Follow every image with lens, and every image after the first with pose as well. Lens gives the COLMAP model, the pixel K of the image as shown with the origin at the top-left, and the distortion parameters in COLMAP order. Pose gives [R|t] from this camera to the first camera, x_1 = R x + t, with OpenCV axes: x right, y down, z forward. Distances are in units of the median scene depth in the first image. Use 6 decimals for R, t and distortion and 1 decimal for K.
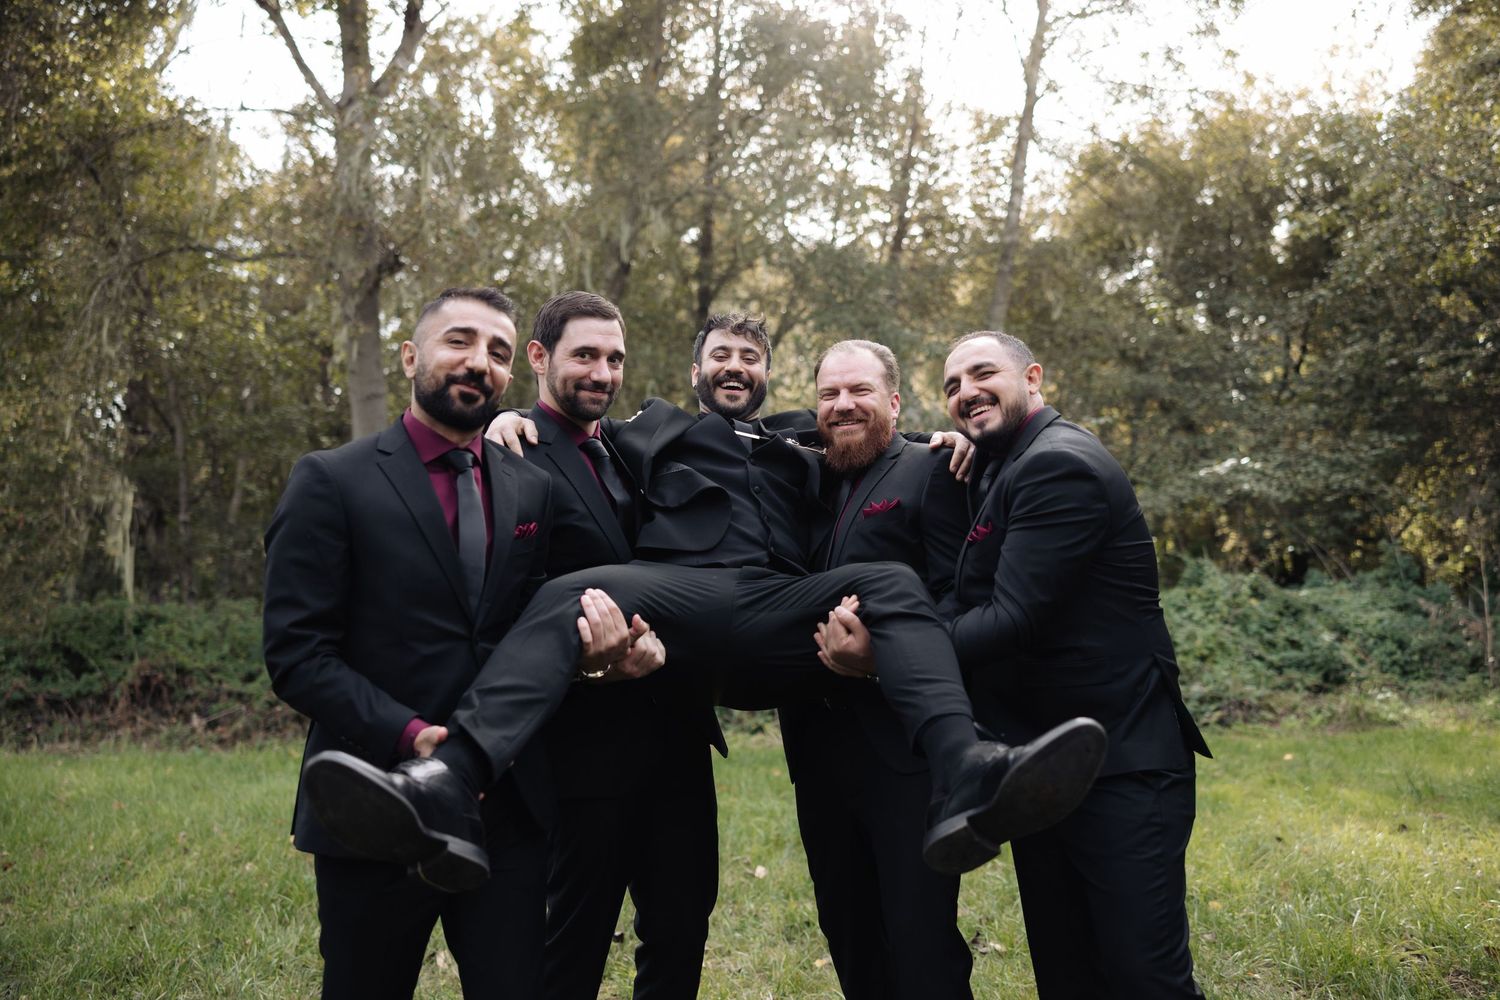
lens RADIAL K [[1166.3, 0, 750.3], [0, 1166.3, 504.1], [0, 0, 1]] dist [-0.032883, 0.011770]
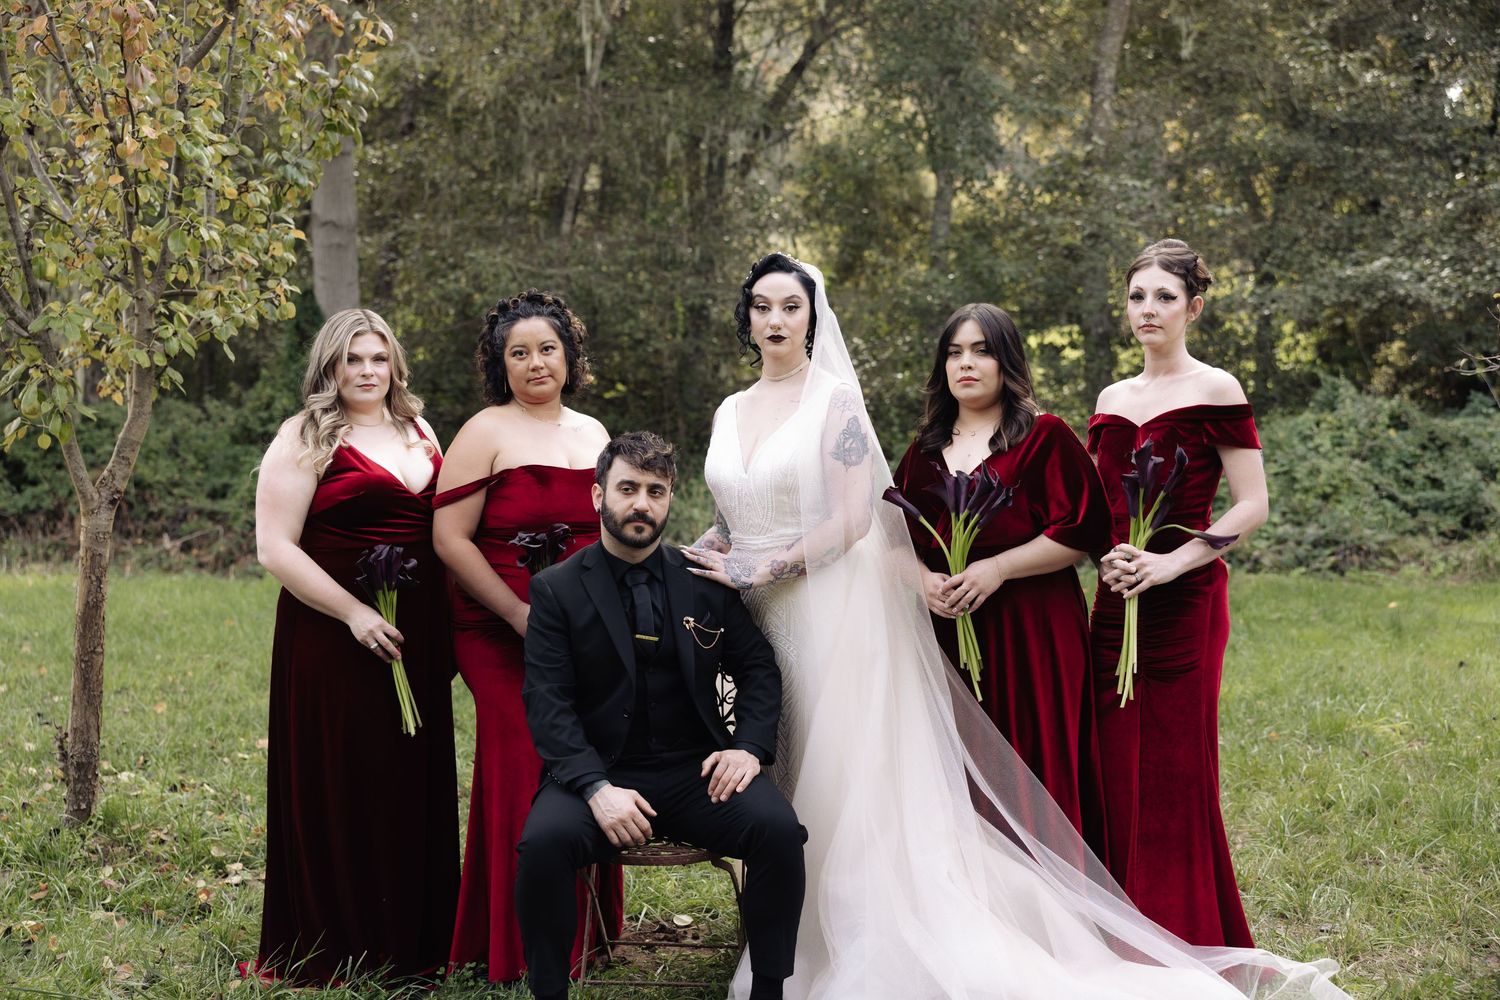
lens RADIAL K [[1650.1, 0, 725.5], [0, 1650.1, 460.2], [0, 0, 1]] dist [0.002838, 0.000000]
pose [[0.999751, 0.021464, -0.006107, -0.057376], [-0.020527, 0.991854, 0.125716, -0.042302], [0.008756, -0.125559, 0.992047, -0.240392]]
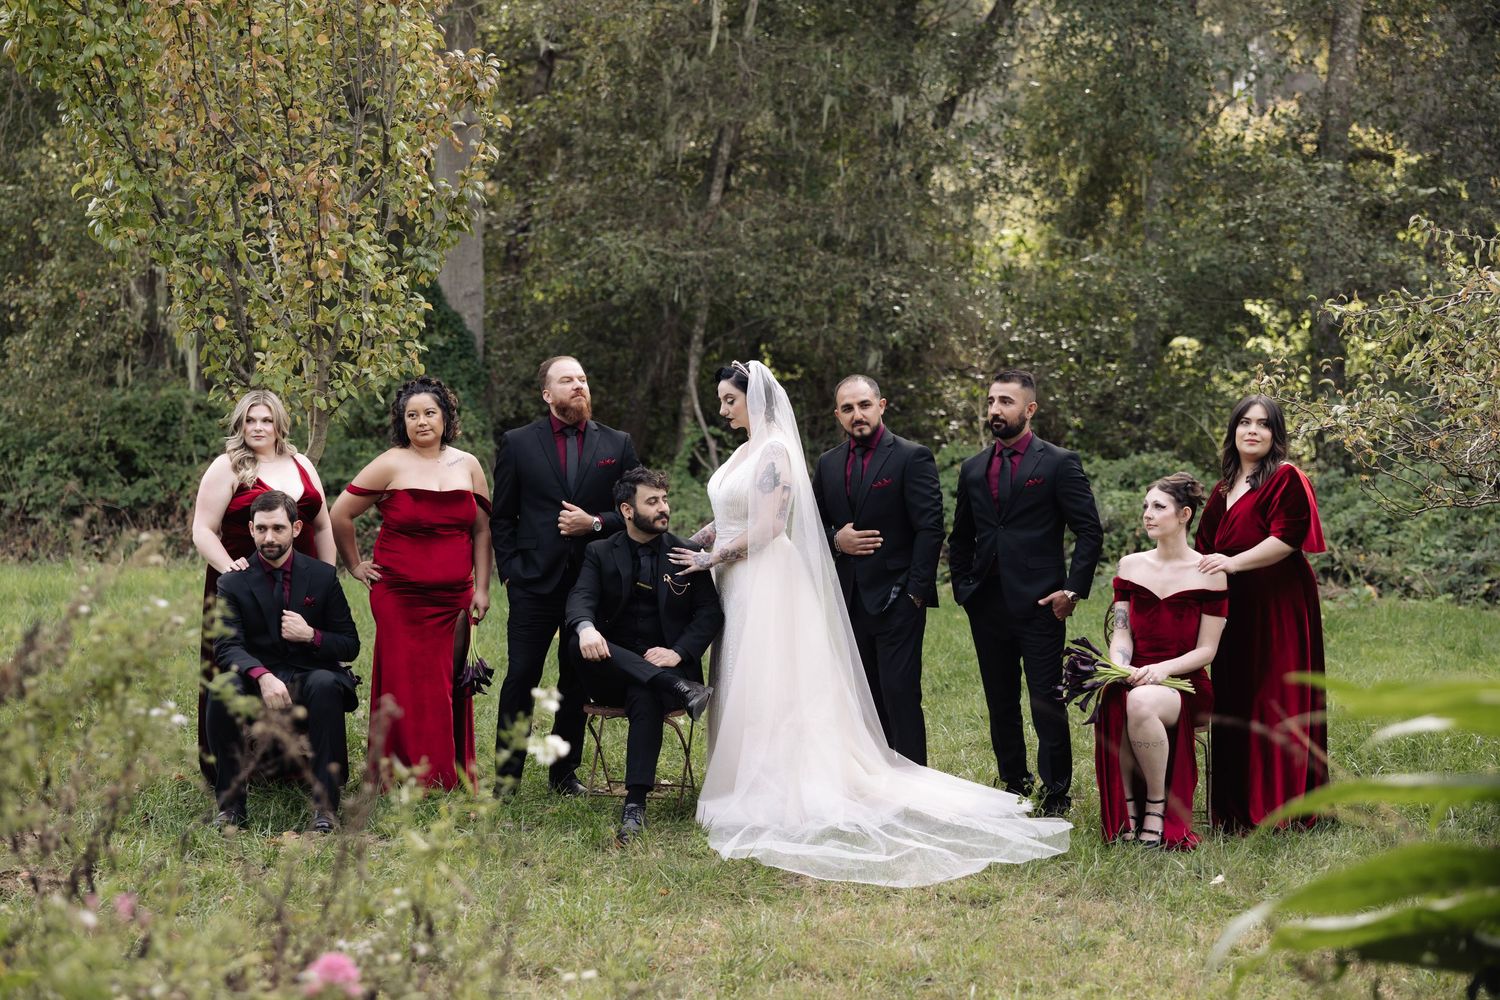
lens RADIAL K [[2153.8, 0, 737.1], [0, 2153.8, 499.2], [0, 0, 1]] dist [0.018273, 0.000000]
pose [[0.993282, 0.043571, -0.107204, 0.015758], [-0.027310, 0.988502, 0.148720, -0.089772], [0.112451, -0.144793, 0.983051, -0.533180]]
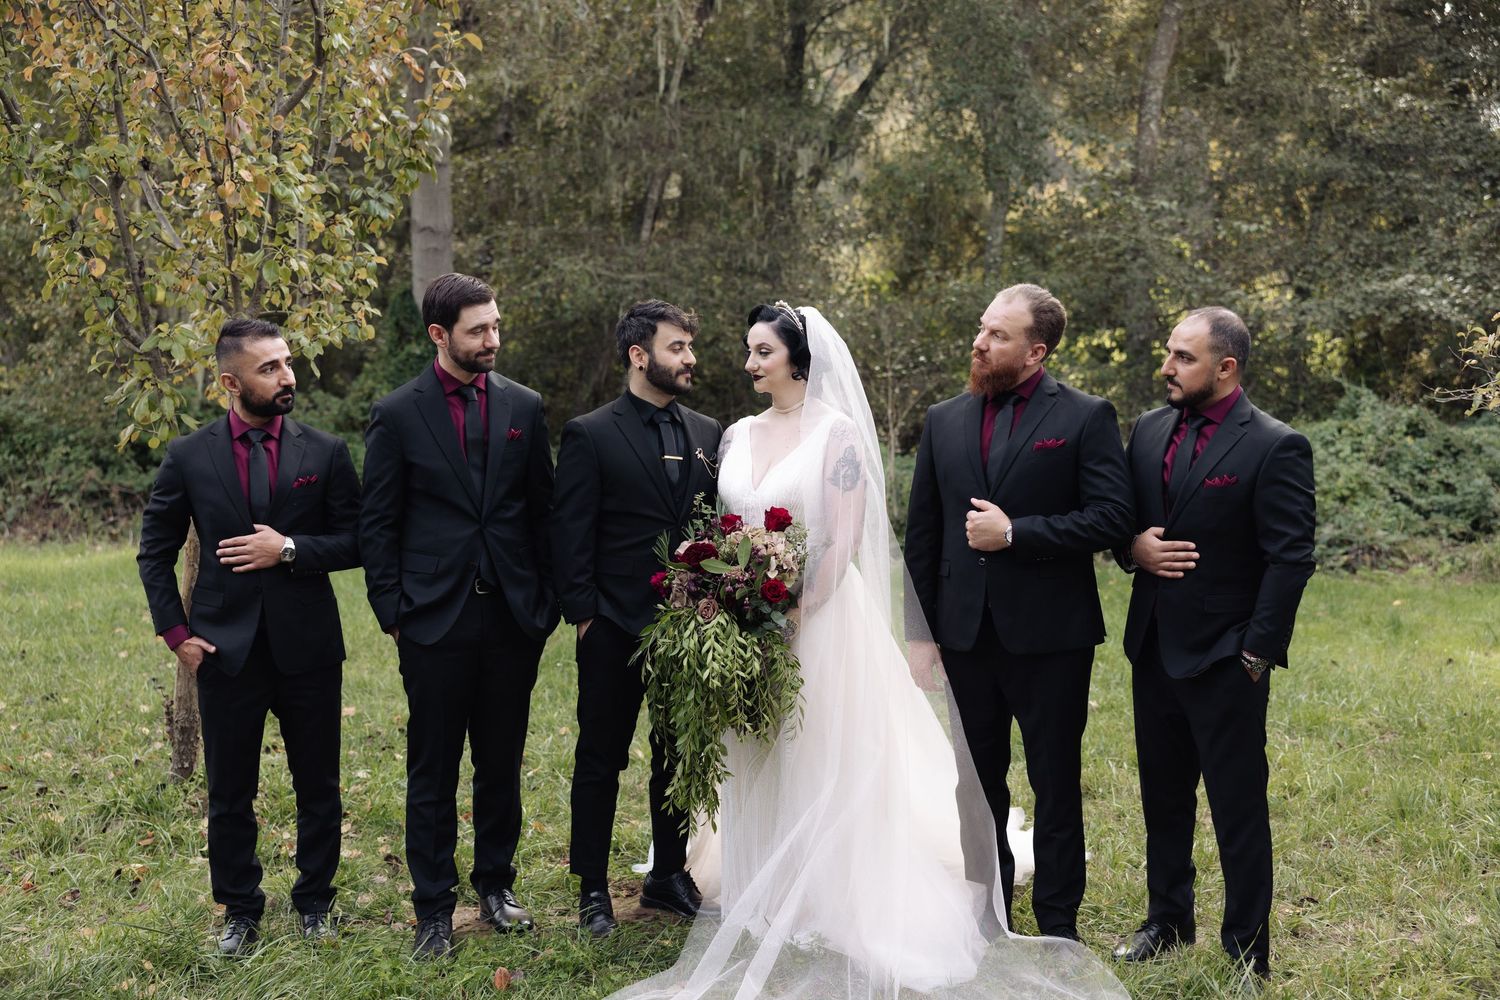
lens RADIAL K [[1536.8, 0, 737.4], [0, 1536.8, 491.2], [0, 0, 1]] dist [-0.002640, 0.000000]
pose [[0.998246, 0.039907, -0.043722, -0.046925], [-0.032689, 0.987391, 0.154887, -0.050384], [0.049352, -0.153186, 0.986964, -0.254229]]
